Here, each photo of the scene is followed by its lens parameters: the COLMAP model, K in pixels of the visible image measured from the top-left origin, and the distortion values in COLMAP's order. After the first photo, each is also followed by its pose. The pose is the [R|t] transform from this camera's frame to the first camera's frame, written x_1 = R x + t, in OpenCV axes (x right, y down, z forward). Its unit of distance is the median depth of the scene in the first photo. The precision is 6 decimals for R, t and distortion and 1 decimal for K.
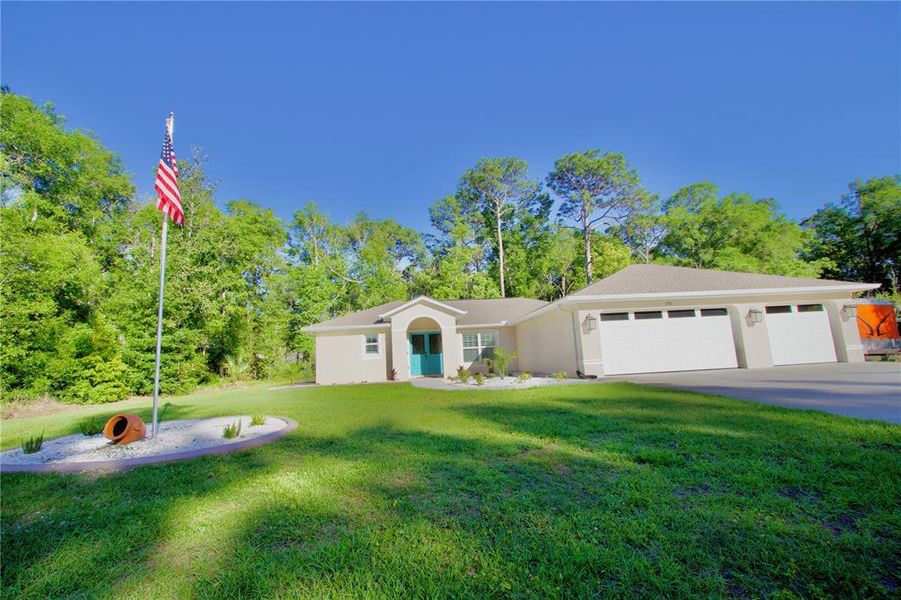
lens RADIAL K [[415.6, 0, 444.4], [0, 415.6, 294.2], [0, 0, 1]] dist [-0.016351, 0.001917]
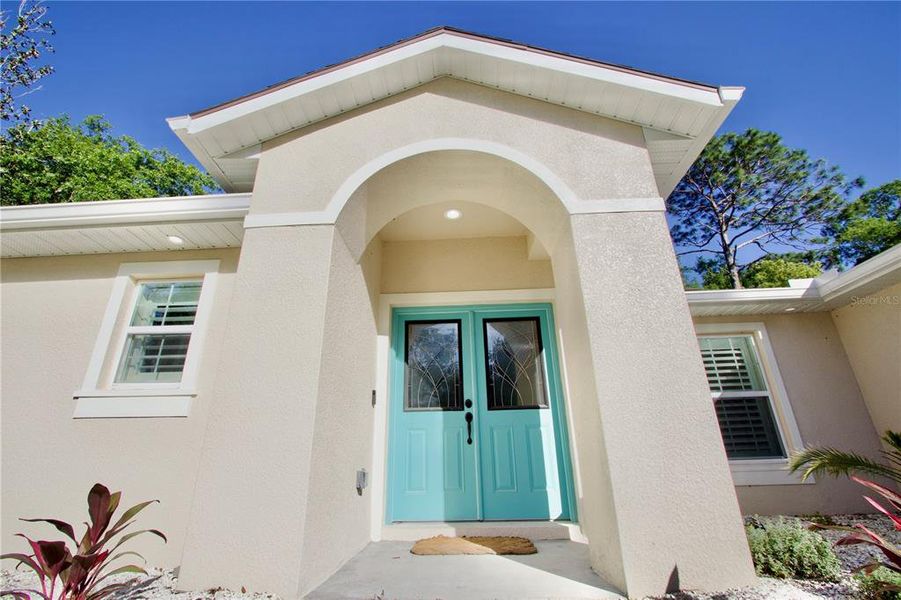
lens RADIAL K [[415.6, 0, 444.4], [0, 415.6, 294.2], [0, 0, 1]] dist [-0.016351, 0.001917]
pose [[0.991204, -0.006806, -0.132169, -0.026316], [-0.020800, 0.978253, -0.206368, 0.124100], [0.130699, 0.207301, 0.969507, 0.742088]]
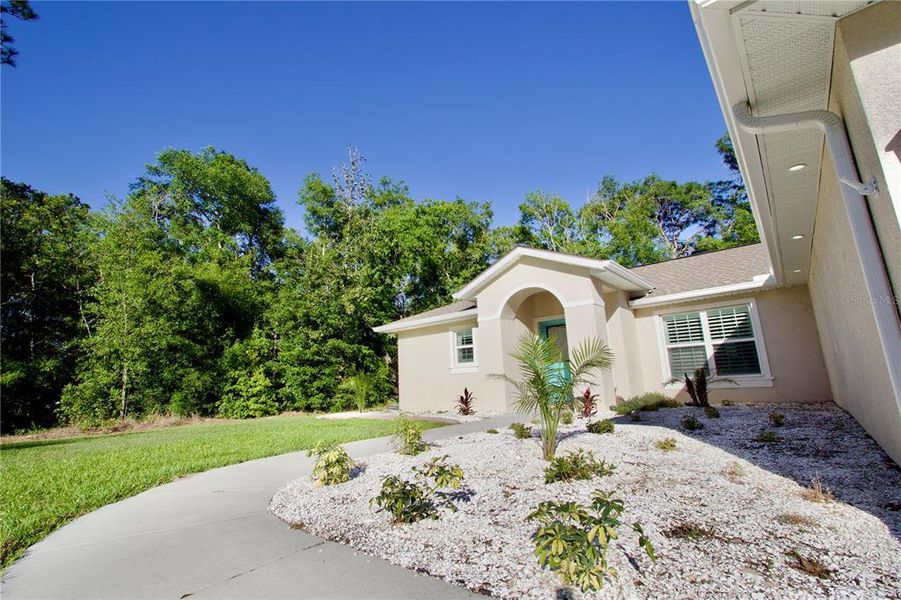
lens RADIAL K [[415.6, 0, 444.4], [0, 415.6, 294.2], [0, 0, 1]] dist [-0.016351, 0.001917]
pose [[0.714861, -0.129868, -0.687101, 0.192072], [0.119117, 0.990857, -0.063351, 0.071470], [0.689046, -0.036558, 0.723795, 0.492968]]
